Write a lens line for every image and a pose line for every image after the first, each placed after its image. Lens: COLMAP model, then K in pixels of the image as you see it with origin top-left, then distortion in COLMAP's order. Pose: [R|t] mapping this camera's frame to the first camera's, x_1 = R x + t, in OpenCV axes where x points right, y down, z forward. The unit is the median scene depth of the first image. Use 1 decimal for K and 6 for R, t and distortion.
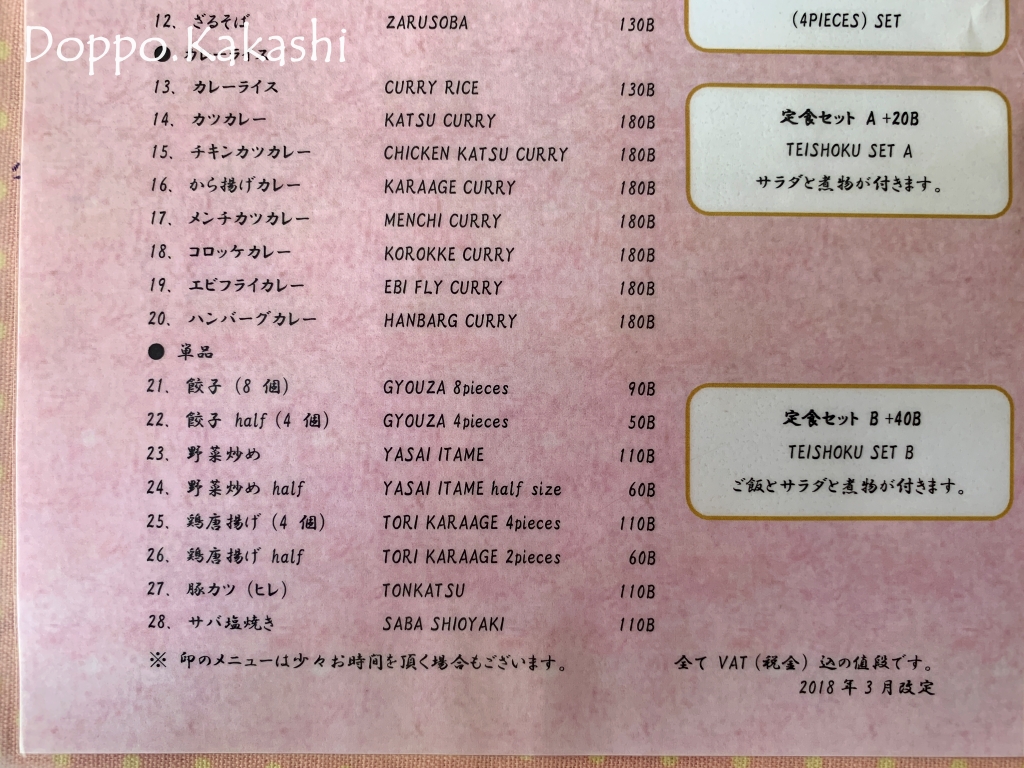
lens RADIAL K [[850.5, 0, 511.0], [0, 850.5, 383.9], [0, 0, 1]] dist [-0.003486, -0.001114]
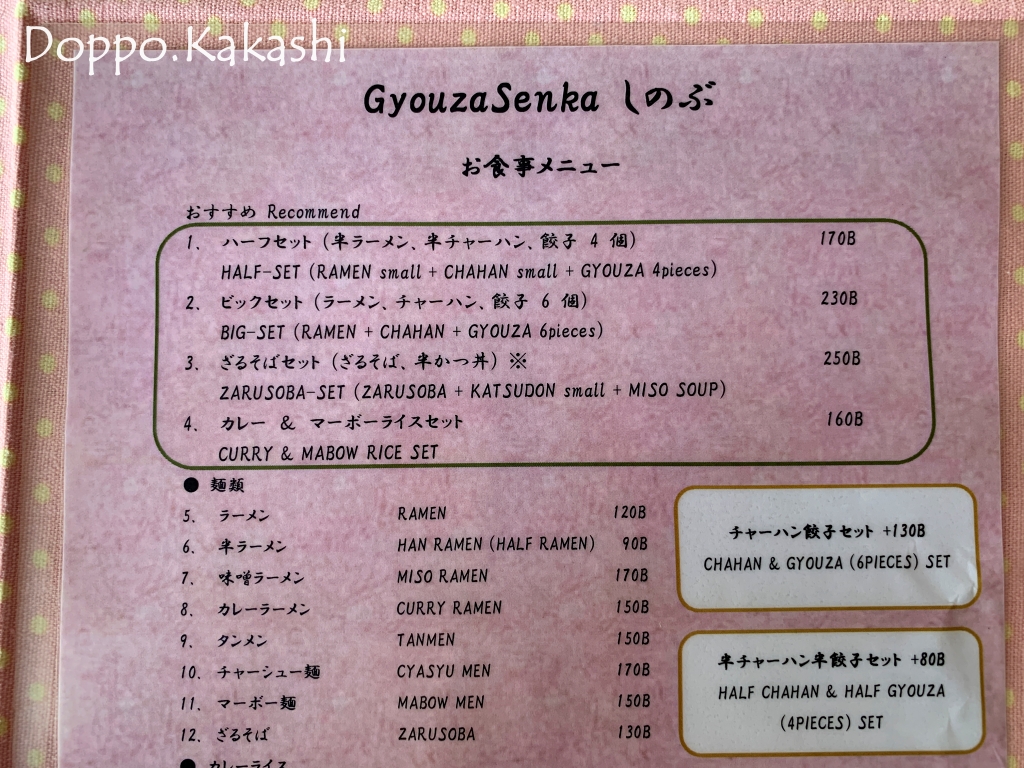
lens RADIAL K [[770.1, 0, 509.9], [0, 770.1, 381.1], [0, 0, 1]] dist [-0.001959, 0.004290]
pose [[0.999858, -0.016447, -0.003589, 0.003607], [0.016314, 0.999269, -0.034571, -0.827643], [0.004155, 0.034507, 0.999396, 0.022183]]
